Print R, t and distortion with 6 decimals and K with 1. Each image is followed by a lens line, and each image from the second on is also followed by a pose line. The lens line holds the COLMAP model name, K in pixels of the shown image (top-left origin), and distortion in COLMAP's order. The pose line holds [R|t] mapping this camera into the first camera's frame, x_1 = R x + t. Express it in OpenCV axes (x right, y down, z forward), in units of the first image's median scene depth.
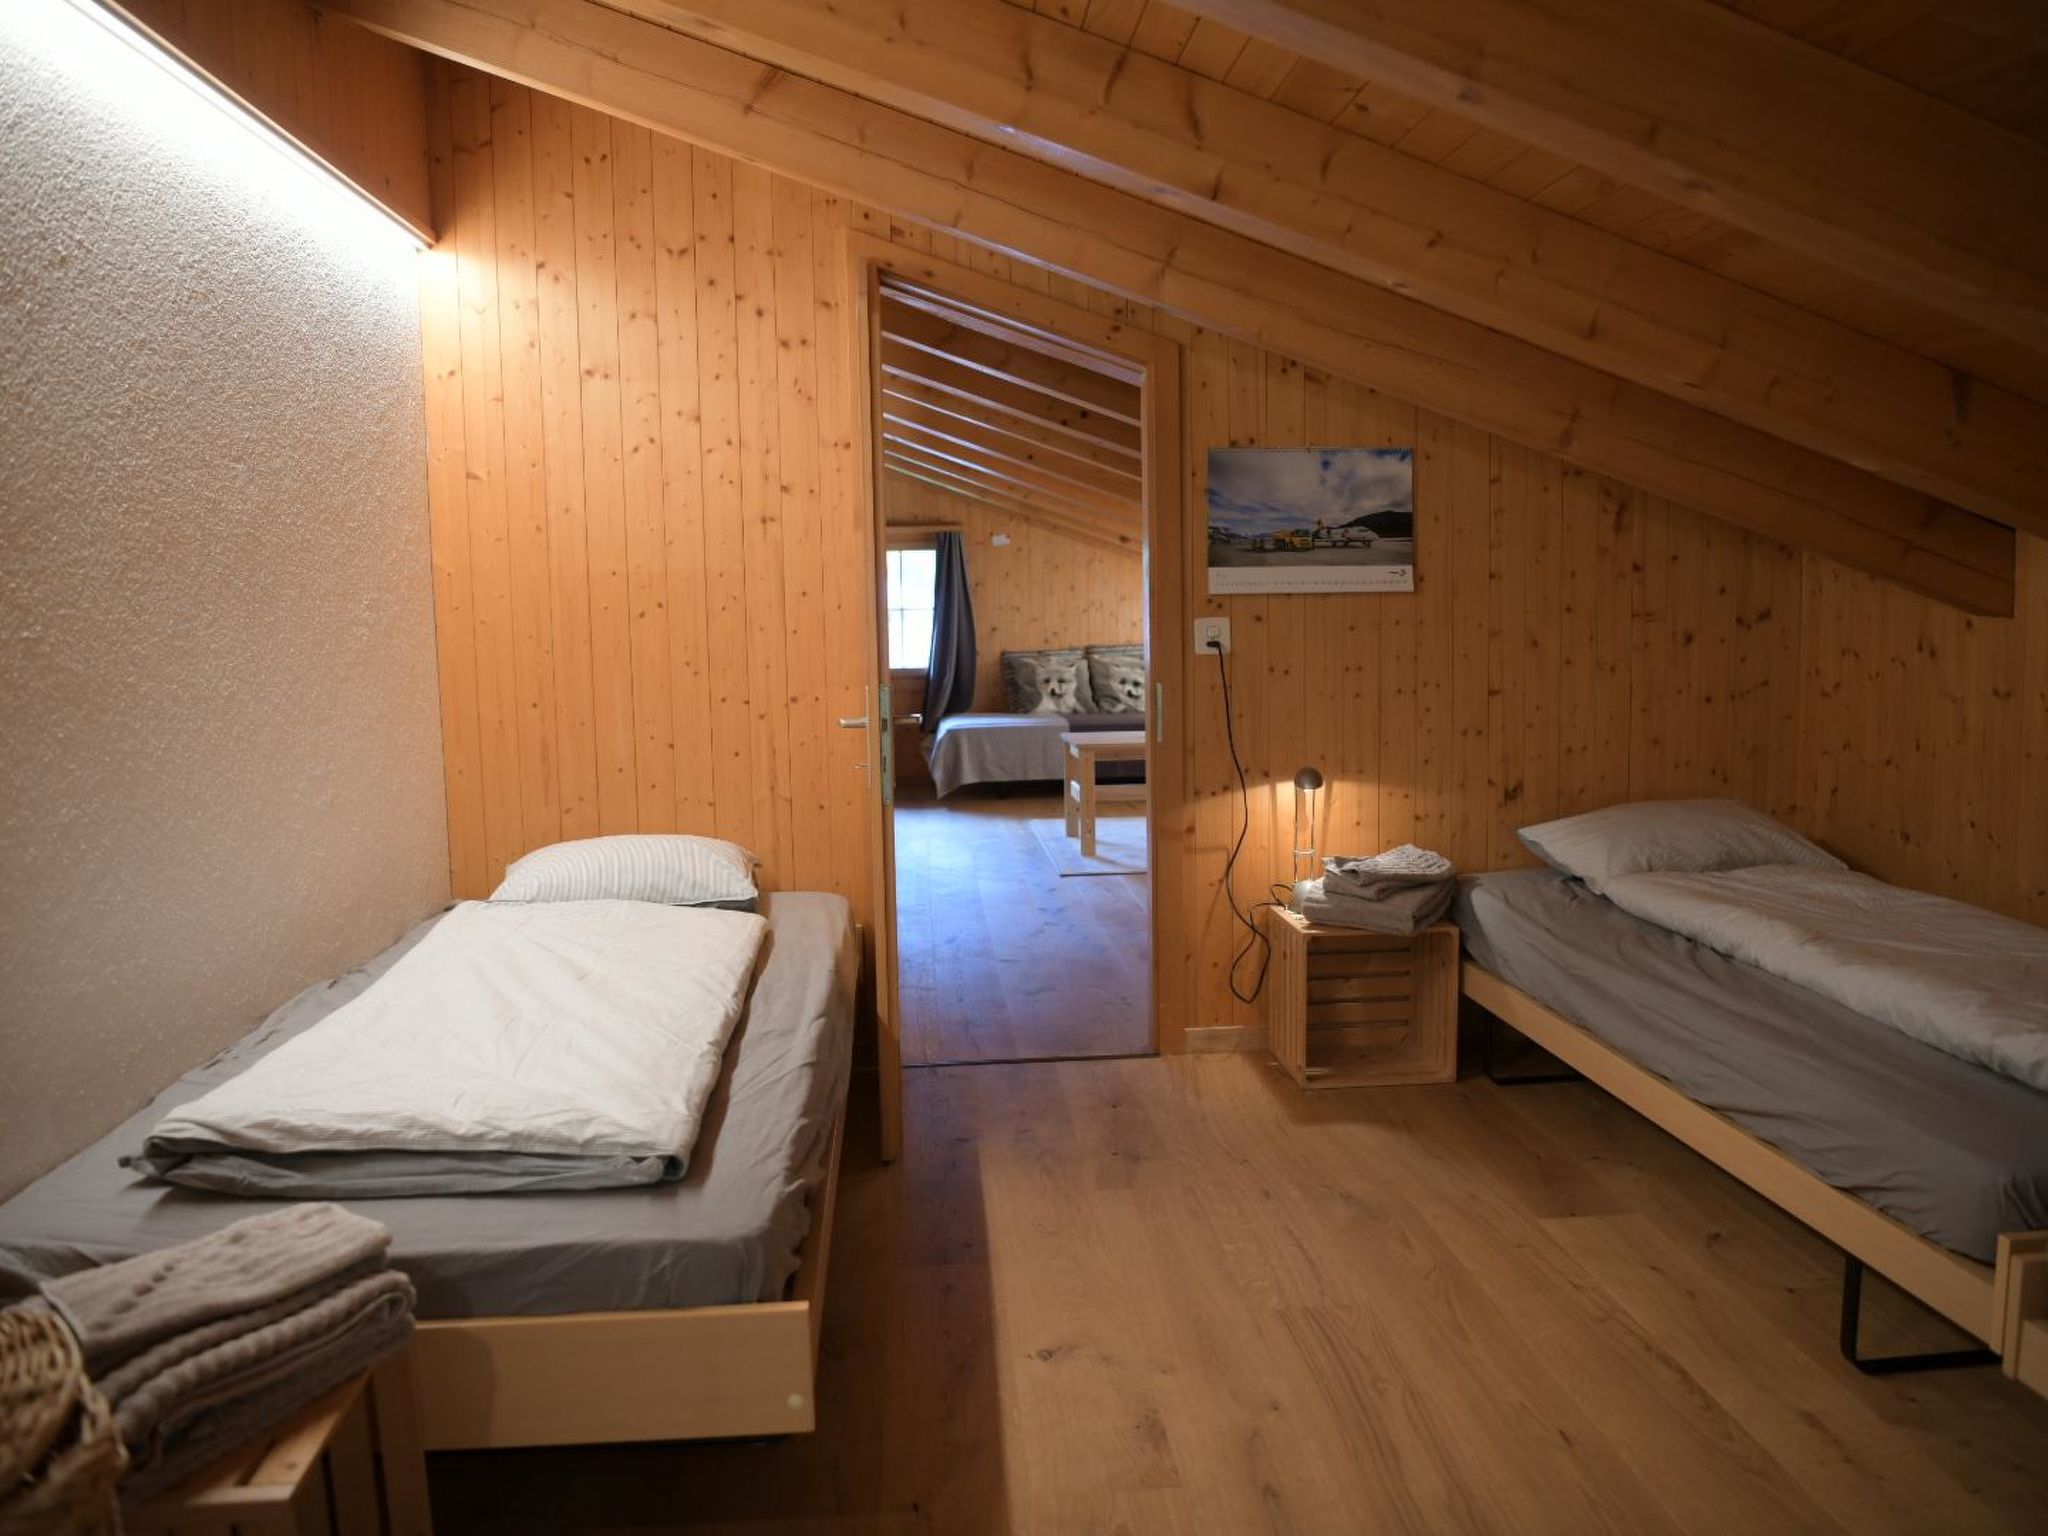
lens RADIAL K [[1596.9, 0, 1023.5], [0, 1596.9, 769.8], [0, 0, 1]] dist [-0.057722, -0.001837]
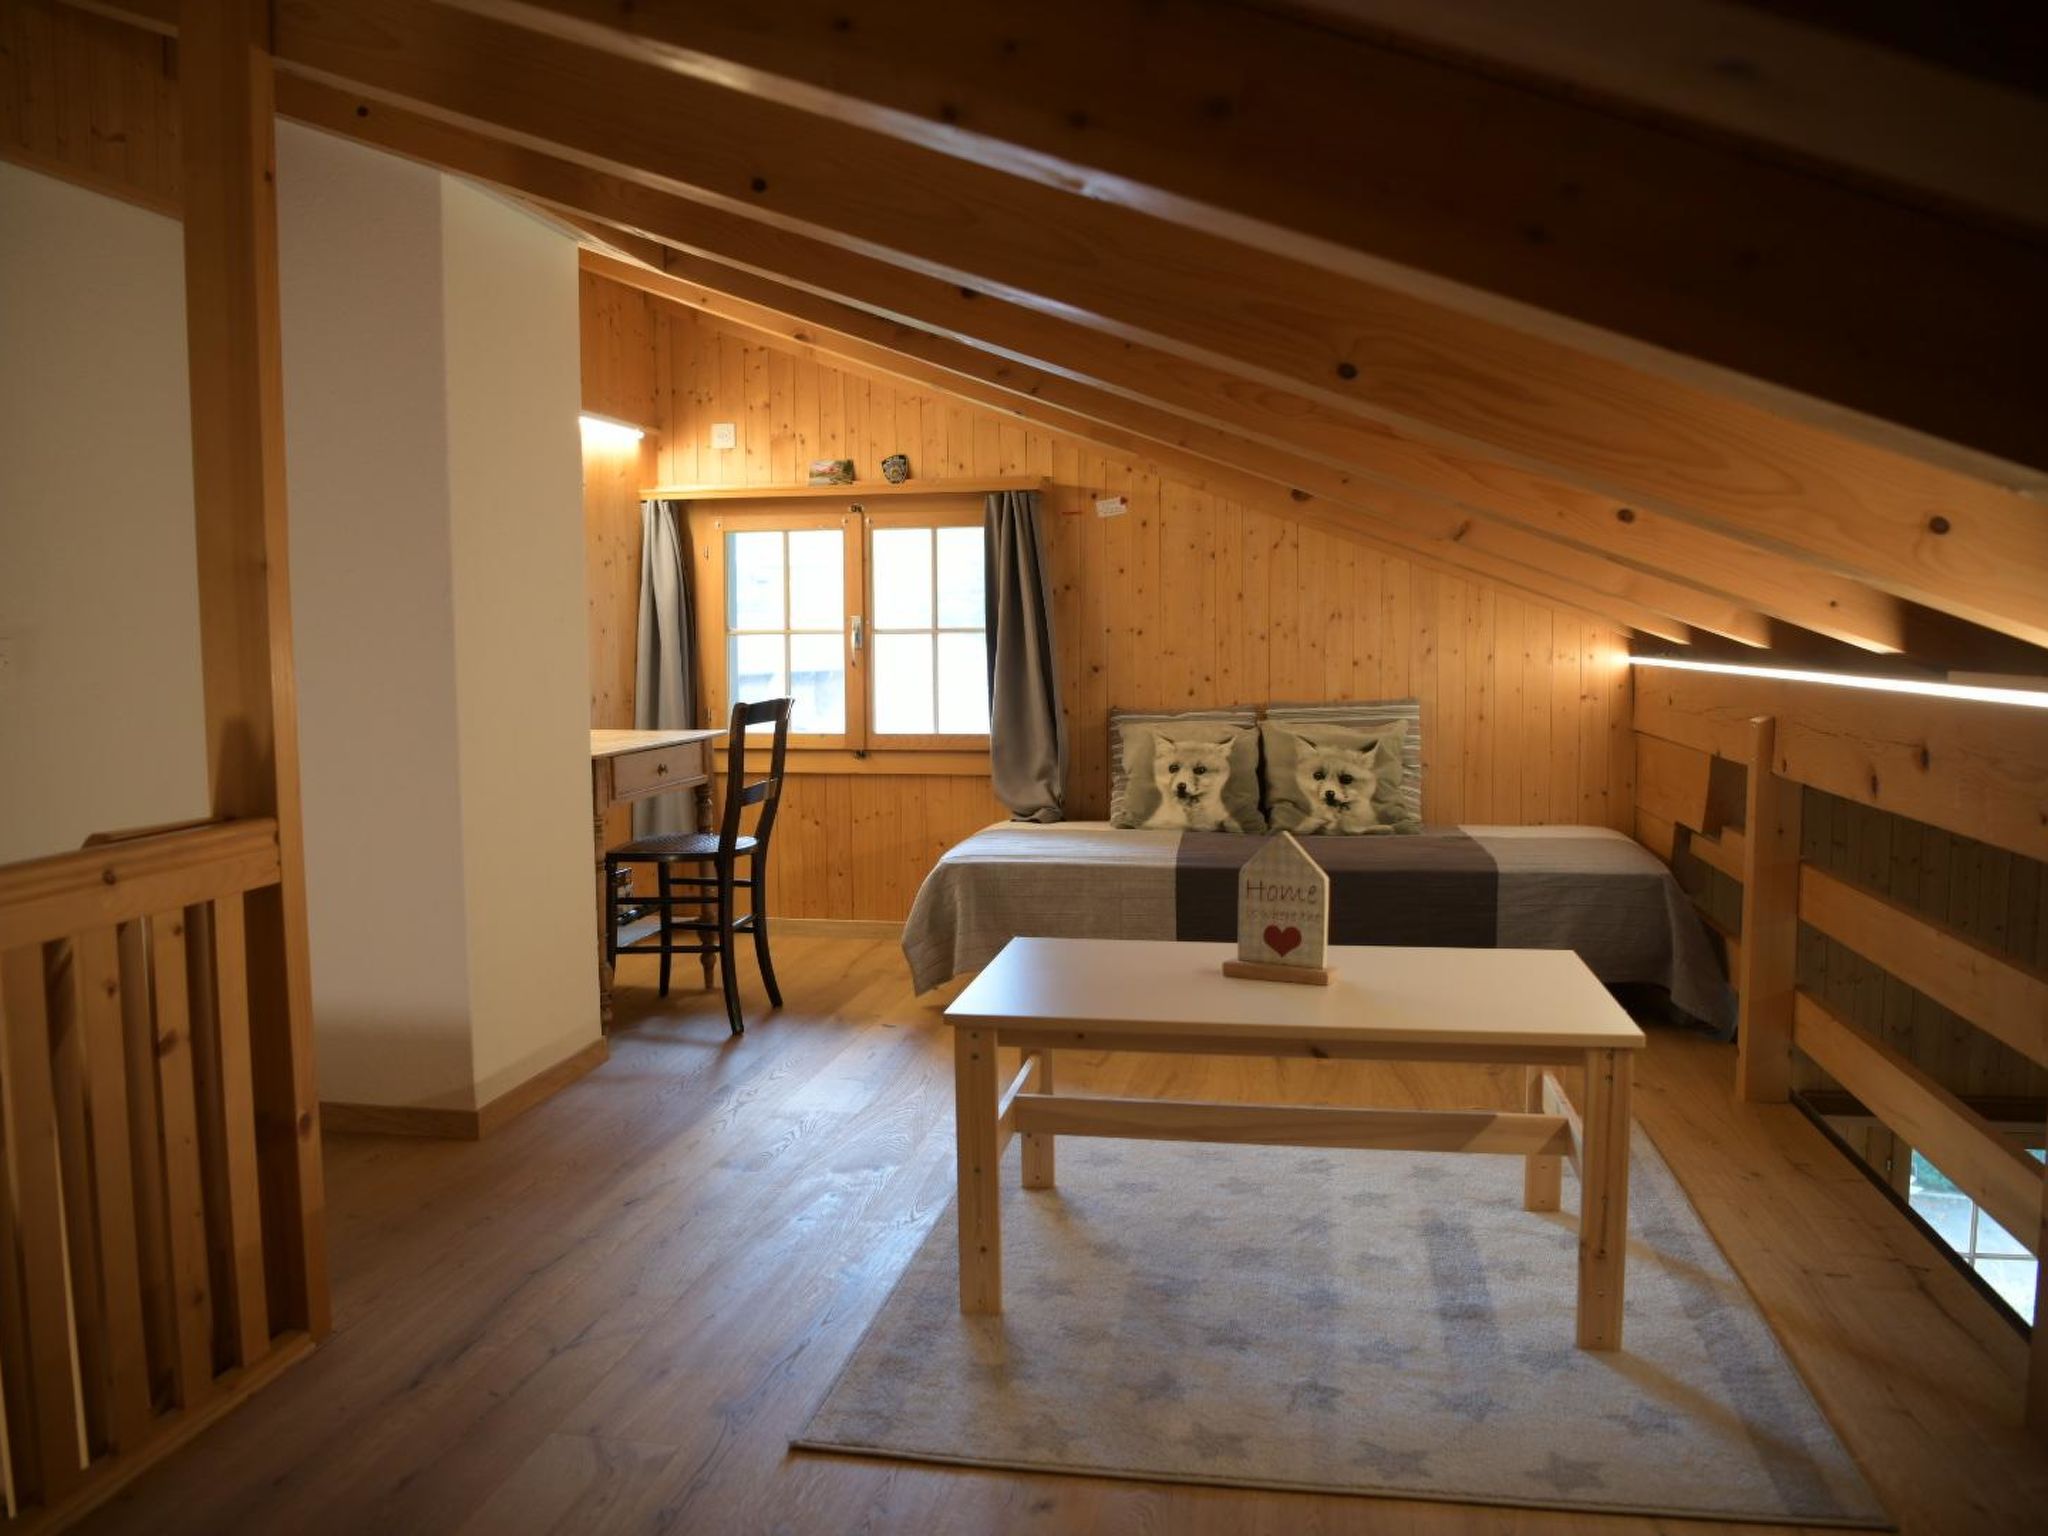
lens RADIAL K [[1596.9, 0, 1023.6], [0, 1596.9, 765.1], [0, 0, 1]] dist [-0.057722, -0.001837]
pose [[0.966041, 0.032465, -0.256342, 0.102170], [-0.037584, 0.999179, -0.015096, -0.046816], [0.255641, 0.024218, 0.966468, 0.477509]]
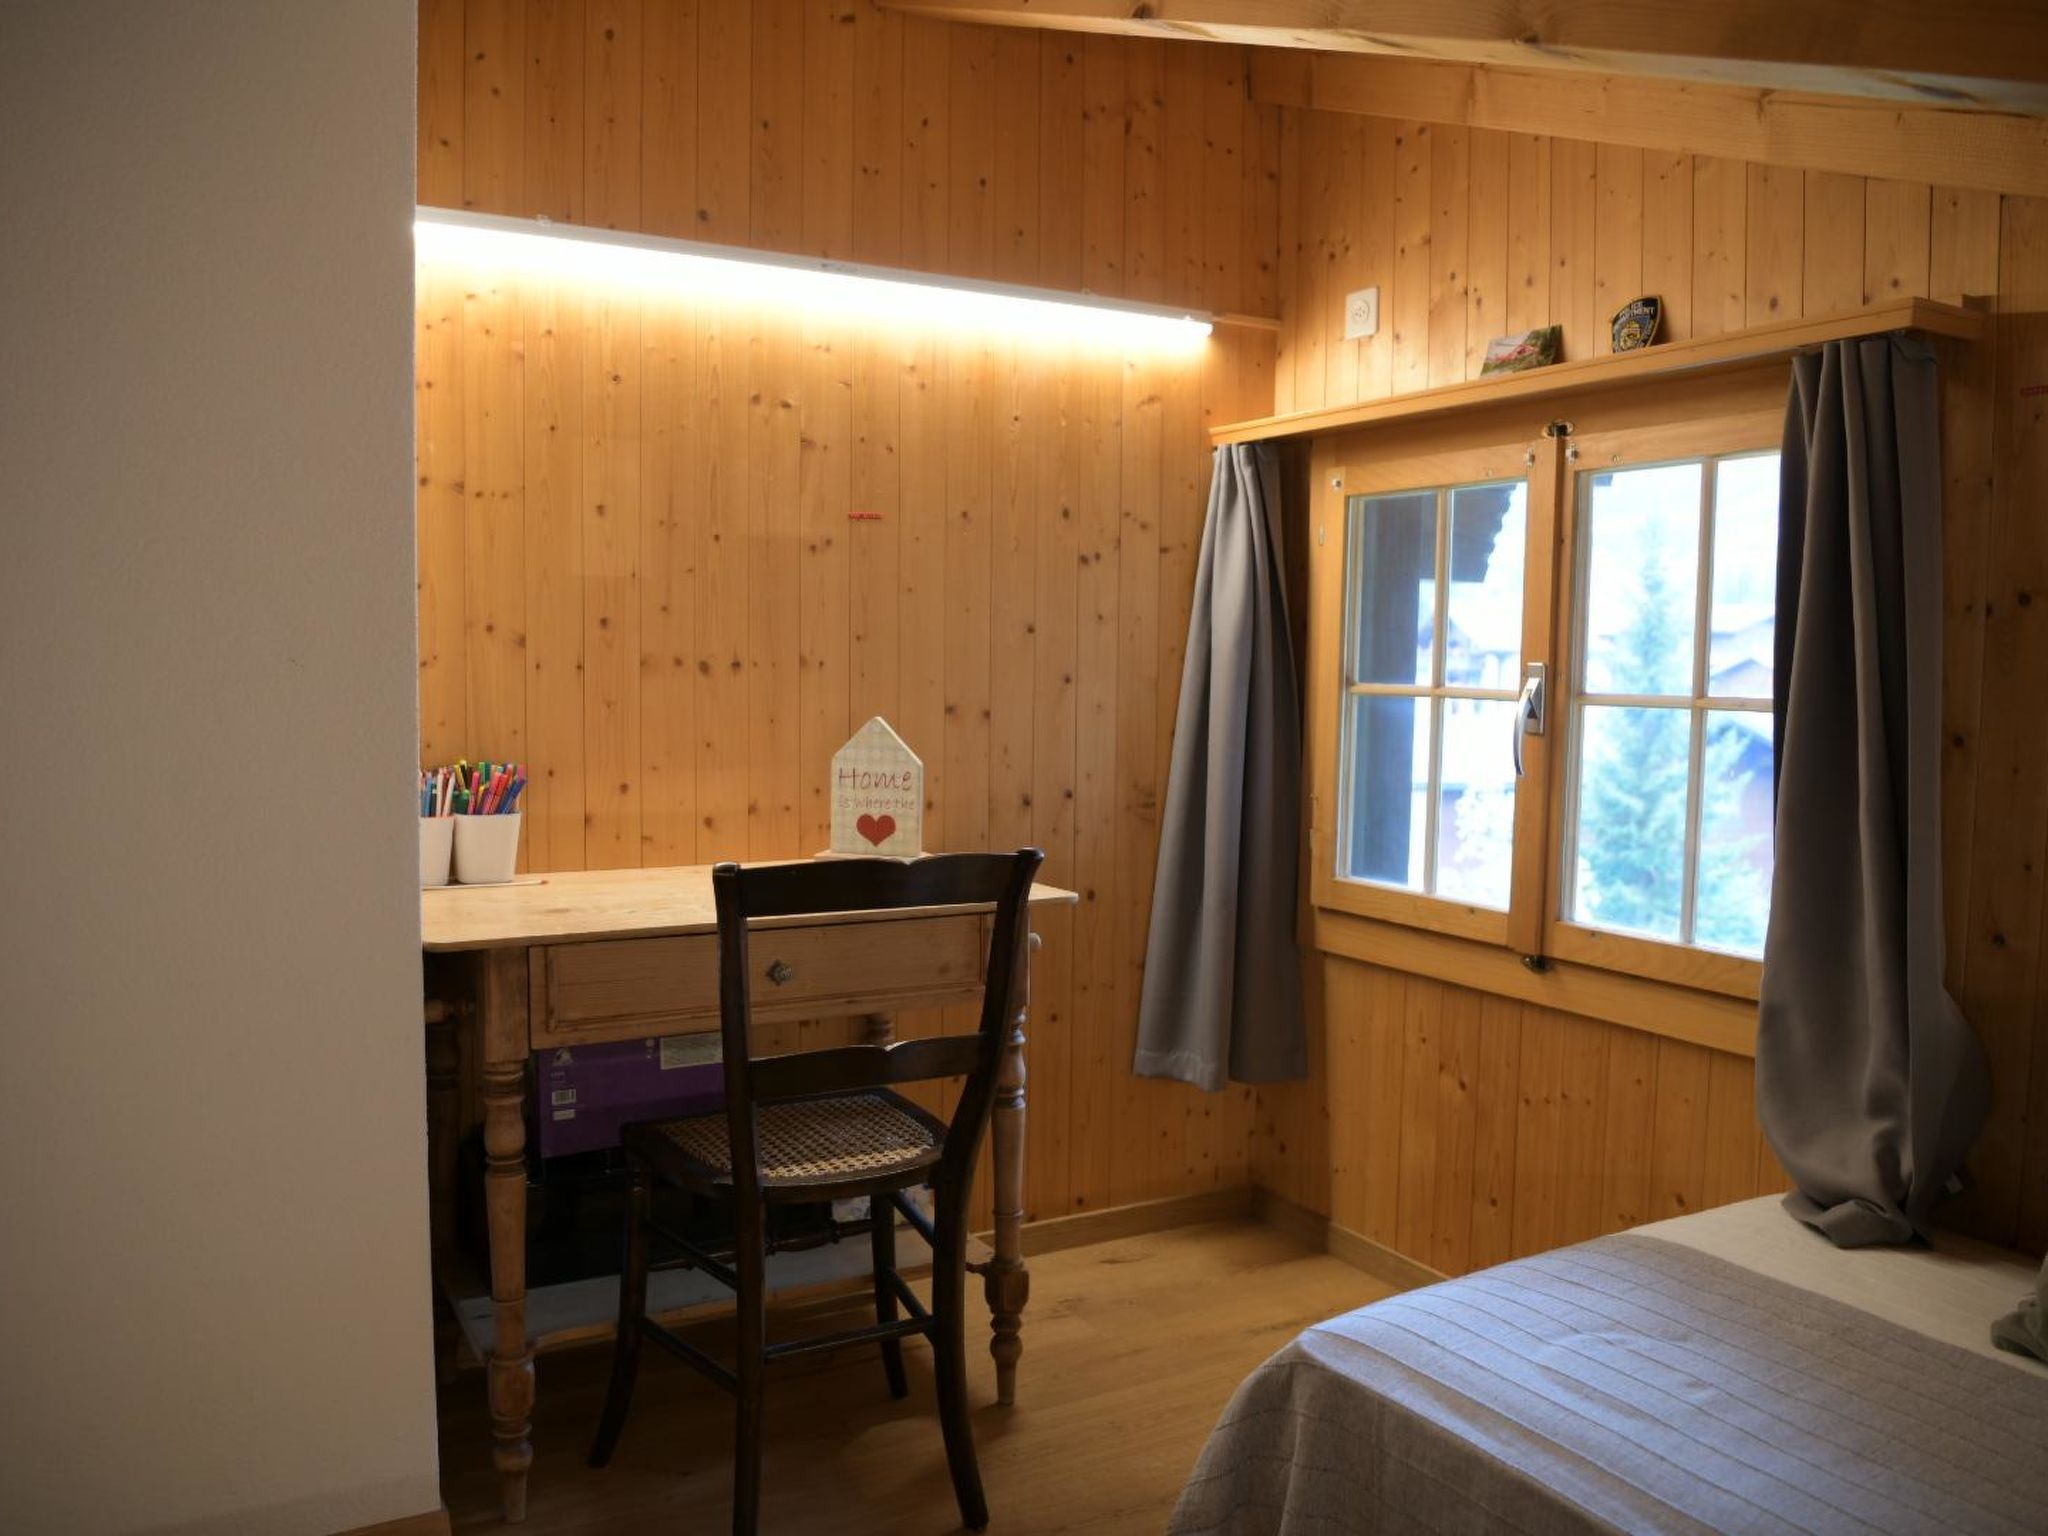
lens RADIAL K [[1596.9, 0, 1024.4], [0, 1596.9, 759.1], [0, 0, 1]] dist [-0.057722, -0.001837]
pose [[0.421028, 0.082994, -0.903243, 0.097337], [-0.119770, 0.992173, 0.035337, -0.089951], [0.899106, 0.093303, 0.427672, 0.826553]]
